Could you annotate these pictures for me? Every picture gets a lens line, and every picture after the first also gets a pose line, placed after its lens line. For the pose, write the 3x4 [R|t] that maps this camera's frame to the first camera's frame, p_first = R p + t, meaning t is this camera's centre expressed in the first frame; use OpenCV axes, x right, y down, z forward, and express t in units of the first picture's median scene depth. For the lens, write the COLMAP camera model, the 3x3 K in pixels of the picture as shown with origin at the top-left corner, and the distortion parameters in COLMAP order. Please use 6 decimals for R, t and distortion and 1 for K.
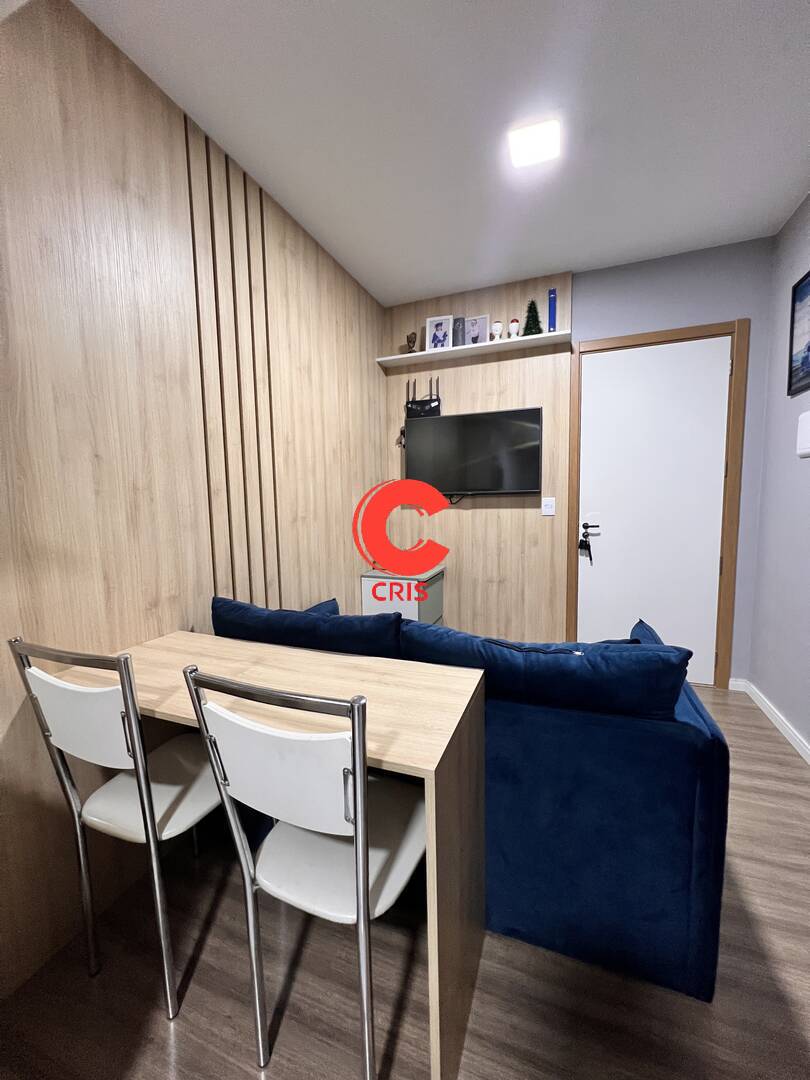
lens RADIAL K [[437.0, 0, 394.3], [0, 437.0, 543.4], [0, 0, 1]] dist [-0.001748, 0.000503]
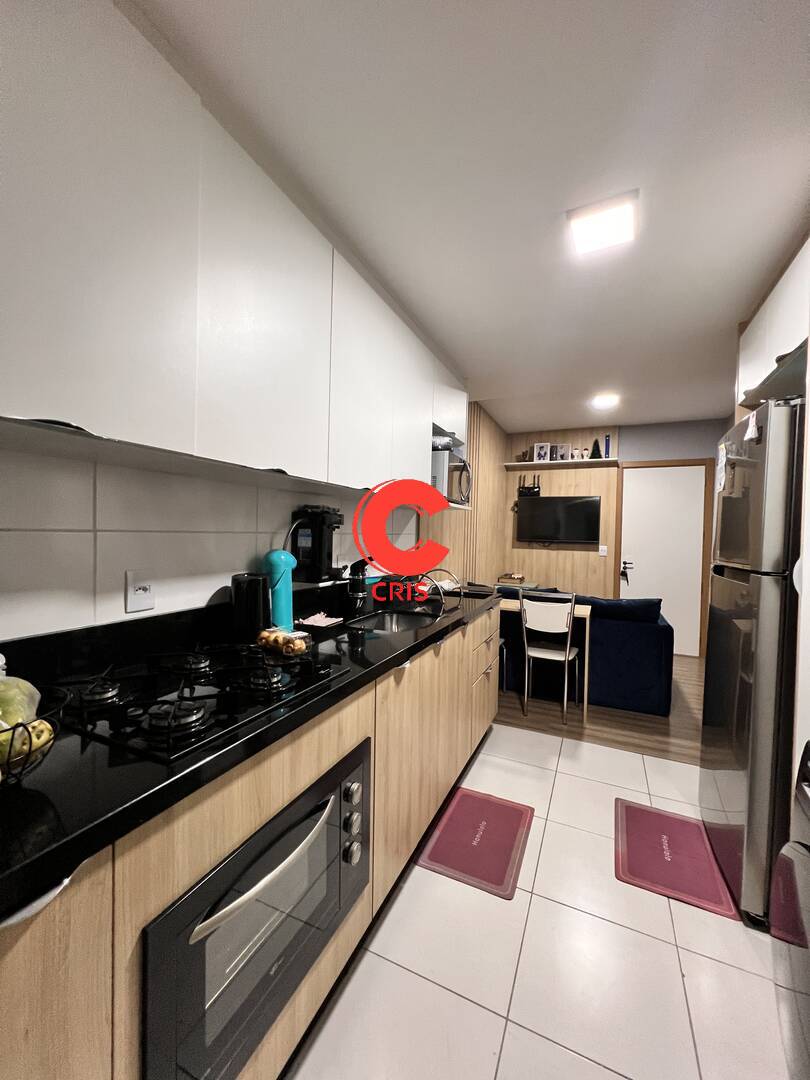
lens RADIAL K [[437.0, 0, 393.2], [0, 437.0, 542.0], [0, 0, 1]] dist [-0.001748, 0.000503]
pose [[0.996535, 0.046913, -0.068676, -0.367299], [-0.052512, 0.995237, -0.082136, 0.068509], [0.064495, 0.085458, 0.994252, -0.801095]]
